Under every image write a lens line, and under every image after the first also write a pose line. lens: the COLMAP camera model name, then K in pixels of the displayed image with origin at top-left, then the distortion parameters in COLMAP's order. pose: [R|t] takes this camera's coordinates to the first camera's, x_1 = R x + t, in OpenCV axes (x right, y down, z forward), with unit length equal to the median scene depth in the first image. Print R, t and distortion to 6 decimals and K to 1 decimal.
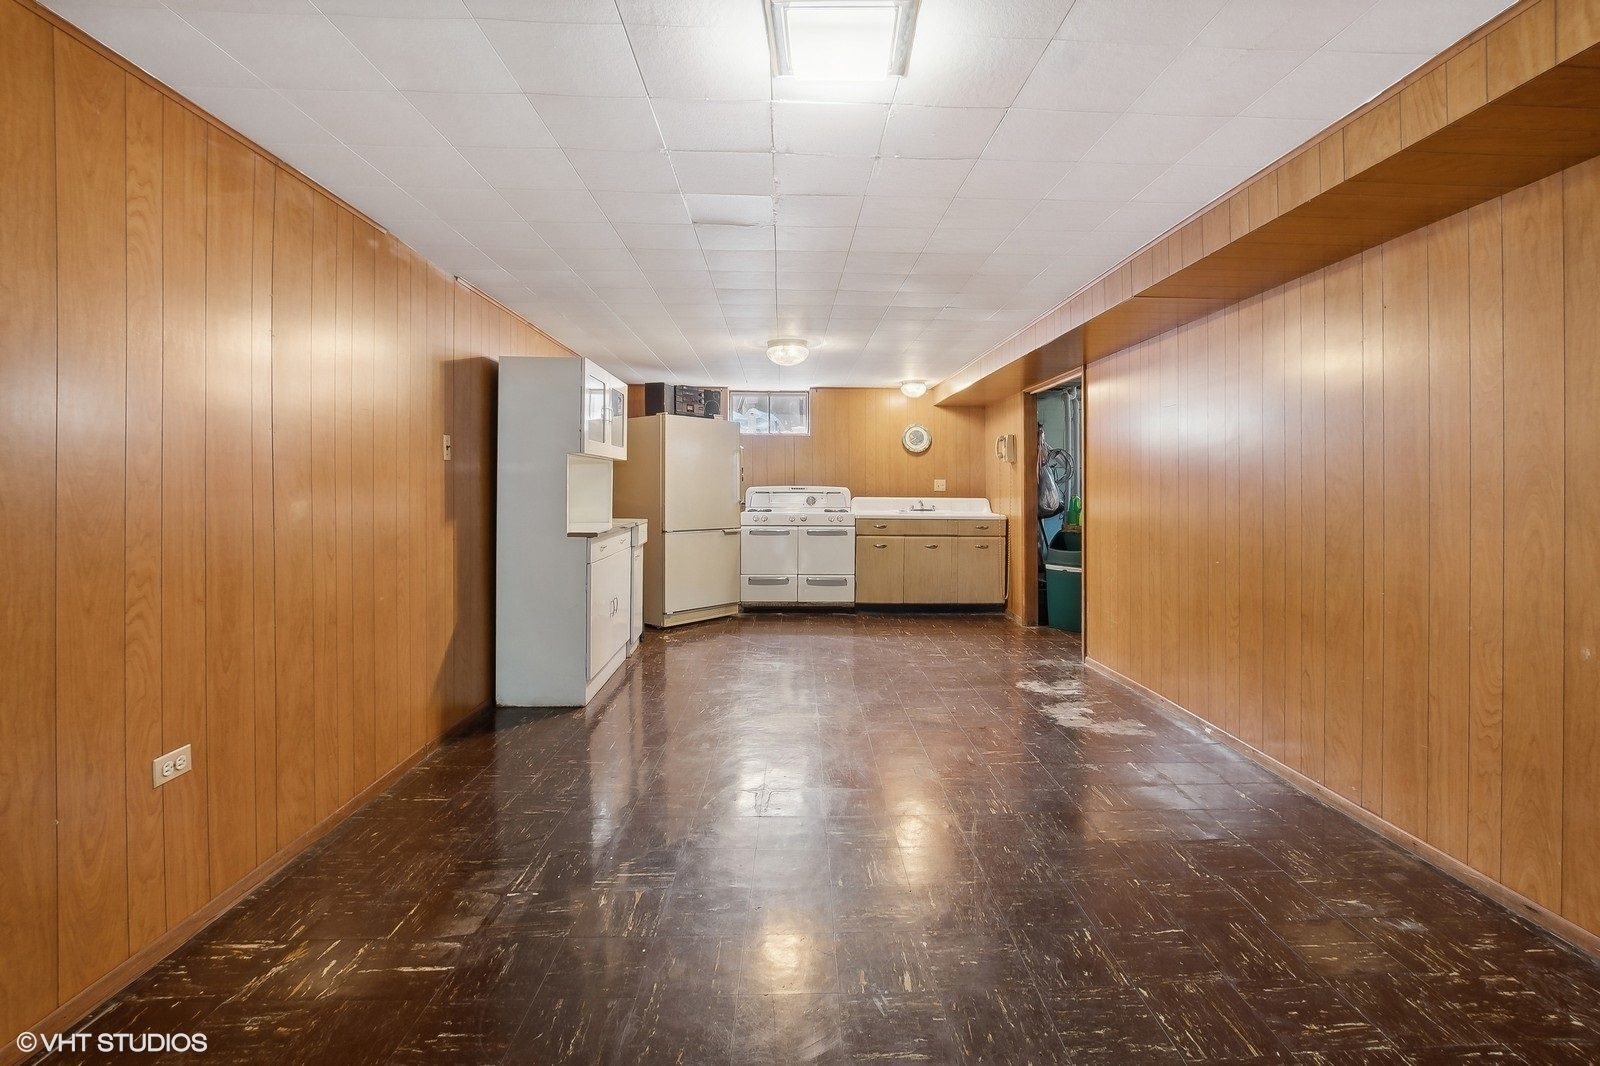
lens RADIAL K [[720.8, 0, 843.5], [0, 720.8, 491.4], [0, 0, 1]] dist [-0.027530, 0.006335]
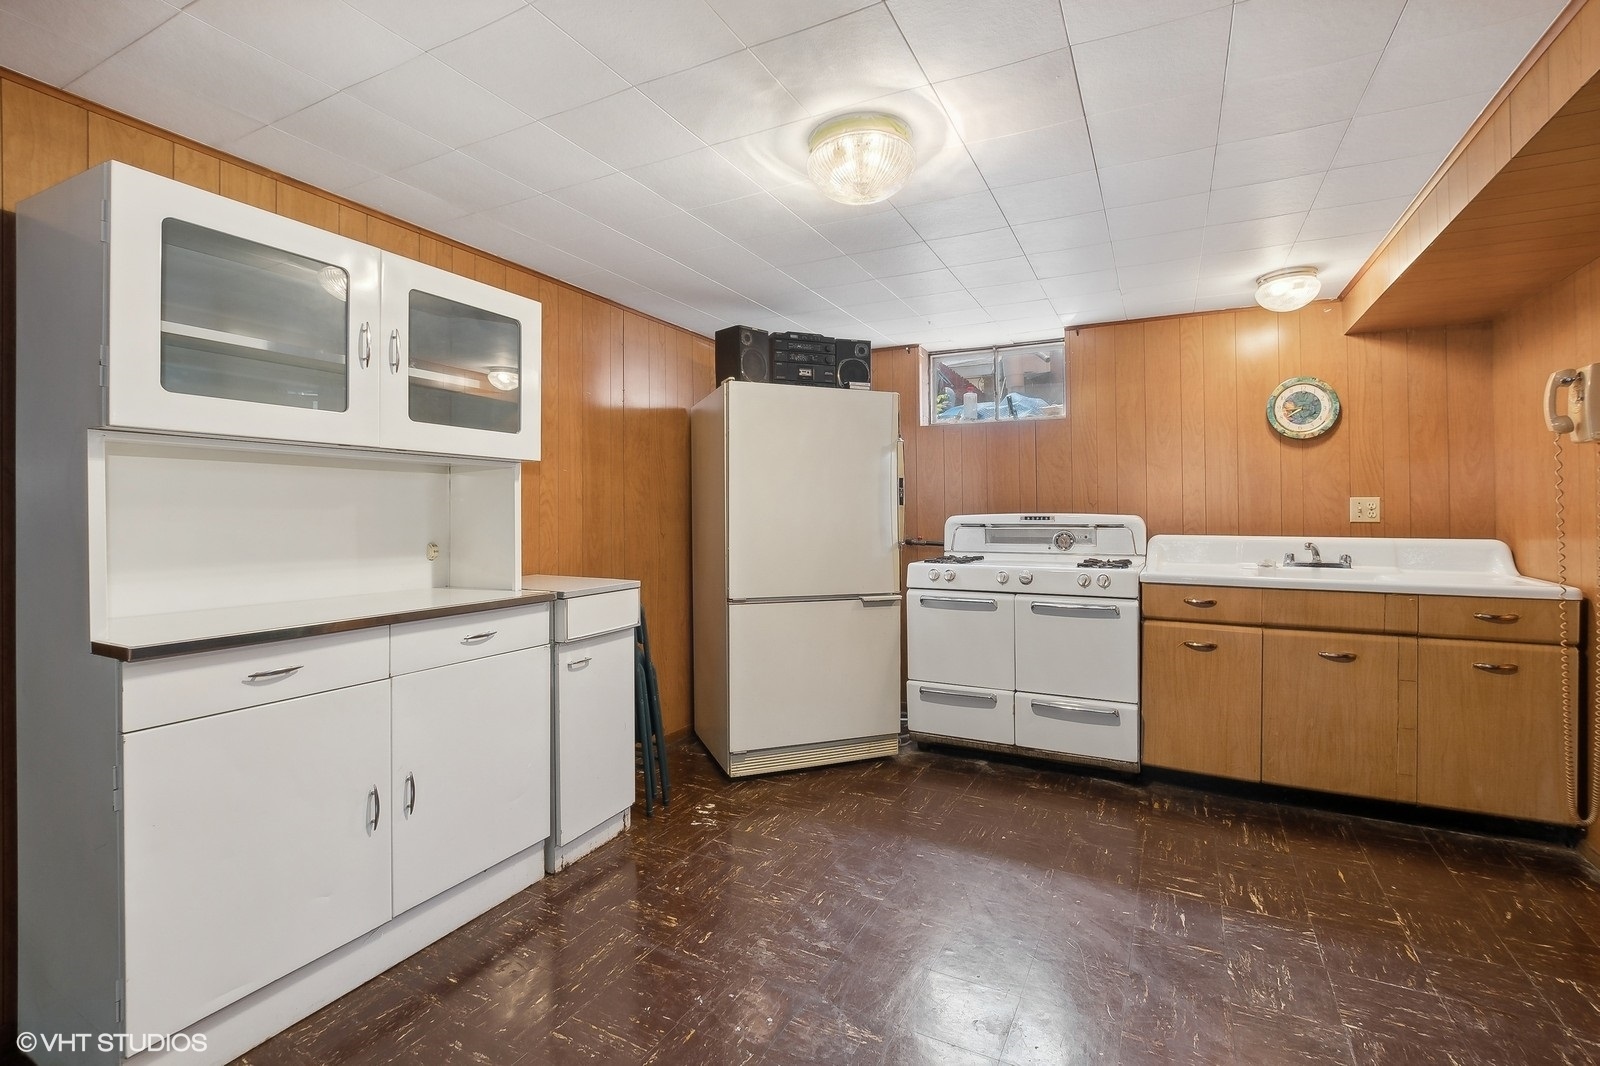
lens RADIAL K [[720.8, 0, 823.2], [0, 720.8, 519.0], [0, 0, 1]] dist [-0.027530, 0.006335]
pose [[0.865150, -0.003127, -0.501503, 0.071017], [0.002617, 0.999995, -0.001720, -0.002893], [0.501506, 0.000176, 0.865154, 0.496196]]
